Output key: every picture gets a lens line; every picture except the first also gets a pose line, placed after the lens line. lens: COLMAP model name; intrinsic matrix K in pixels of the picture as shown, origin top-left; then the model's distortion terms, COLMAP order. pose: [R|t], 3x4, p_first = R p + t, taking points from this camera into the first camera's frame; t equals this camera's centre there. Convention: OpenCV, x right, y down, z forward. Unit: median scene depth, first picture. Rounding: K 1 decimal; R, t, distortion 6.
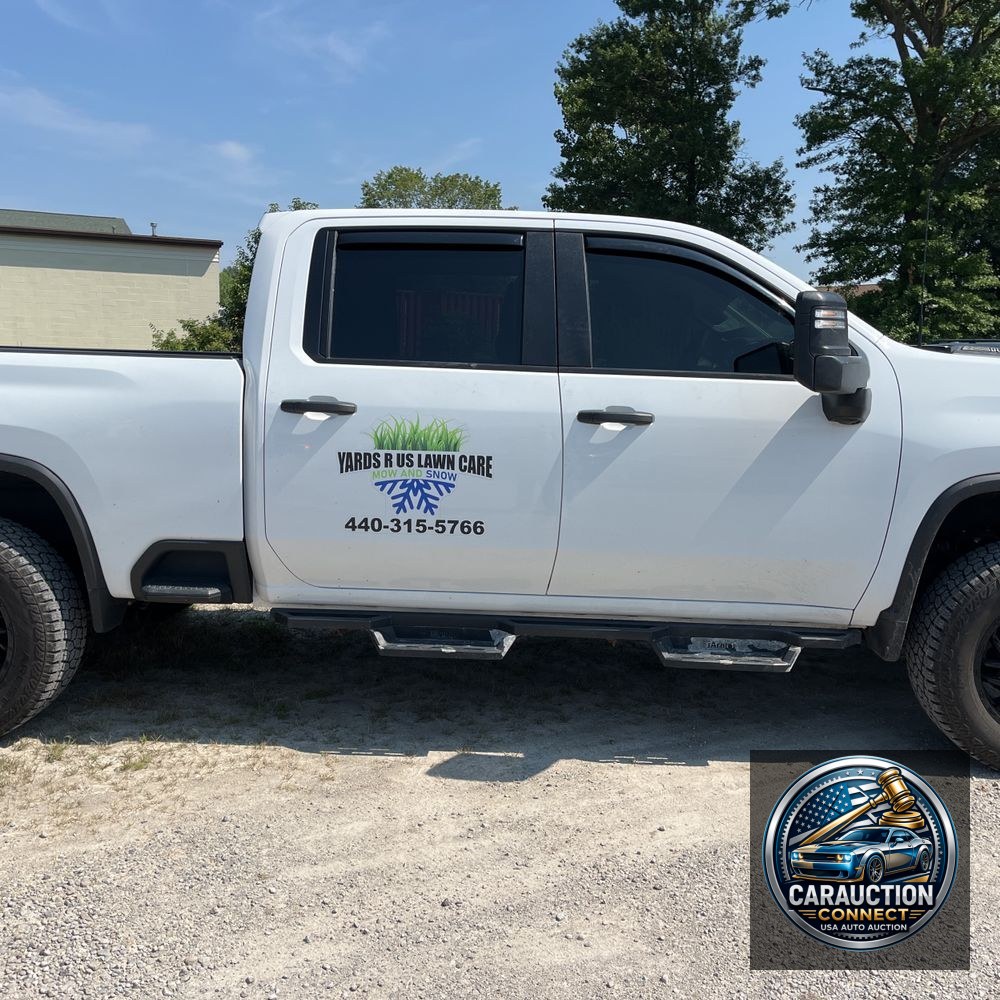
lens RADIAL K [[1018.7, 0, 500.0], [0, 1018.7, 500.0], [0, 0, 1]] dist [0.057712, -0.055604]
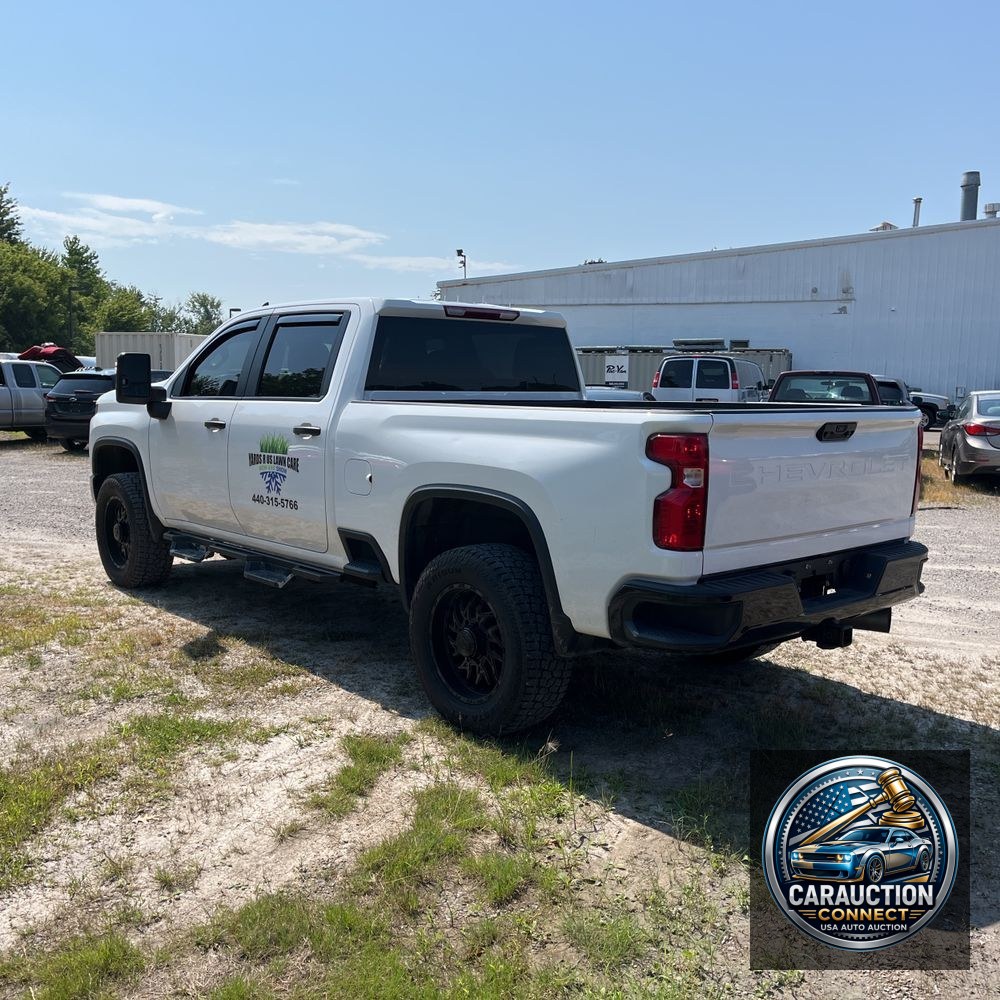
lens RADIAL K [[1018.7, 0, 500.0], [0, 1018.7, 500.0], [0, 0, 1]] dist [0.057712, -0.055604]
pose [[0.703057, 0.058646, -0.708711, 1.272652], [-0.093913, 0.995522, -0.010784, 0.007271], [0.704905, 0.074139, 0.705417, 0.133527]]
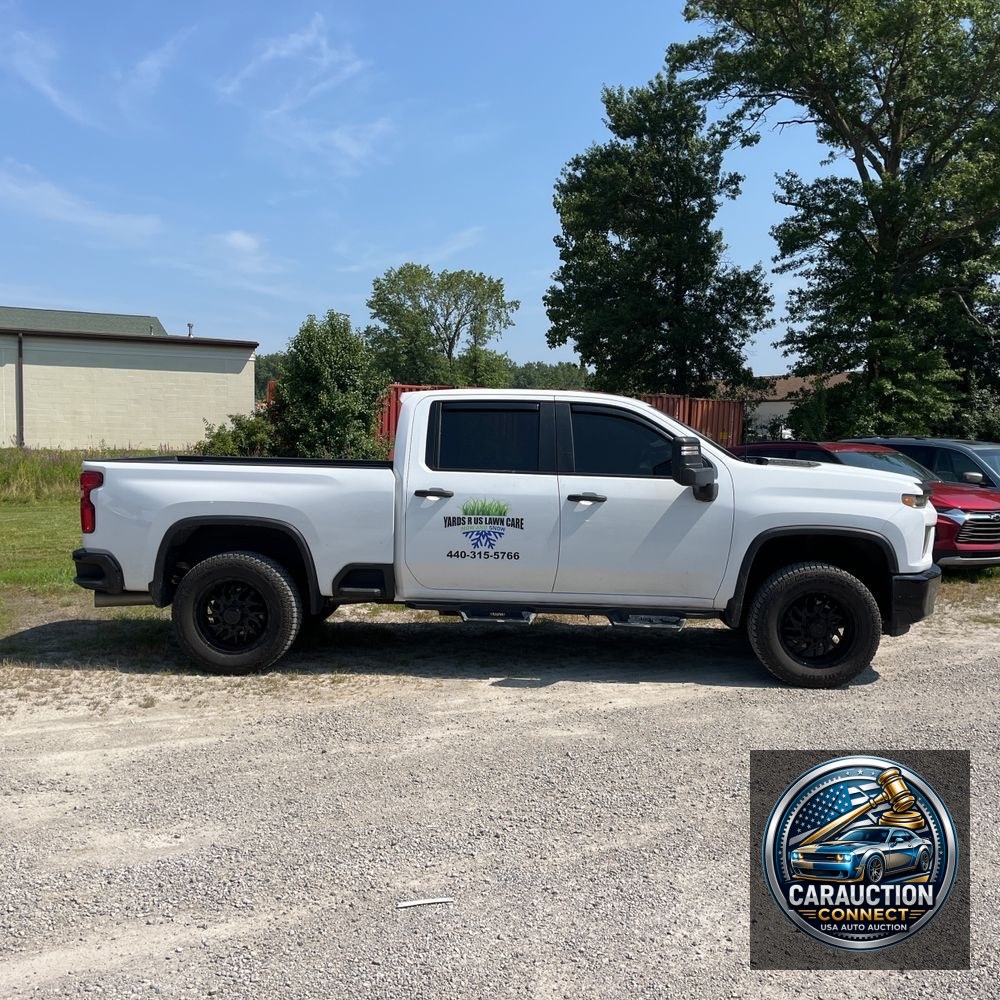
lens RADIAL K [[1018.7, 0, 500.0], [0, 1018.7, 500.0], [0, 0, 1]] dist [0.057712, -0.055604]
pose [[0.999991, -0.003879, -0.001765, -0.047994], [0.003728, 0.996890, -0.078717, 0.072577], [0.002065, 0.078710, 0.996895, -0.910729]]
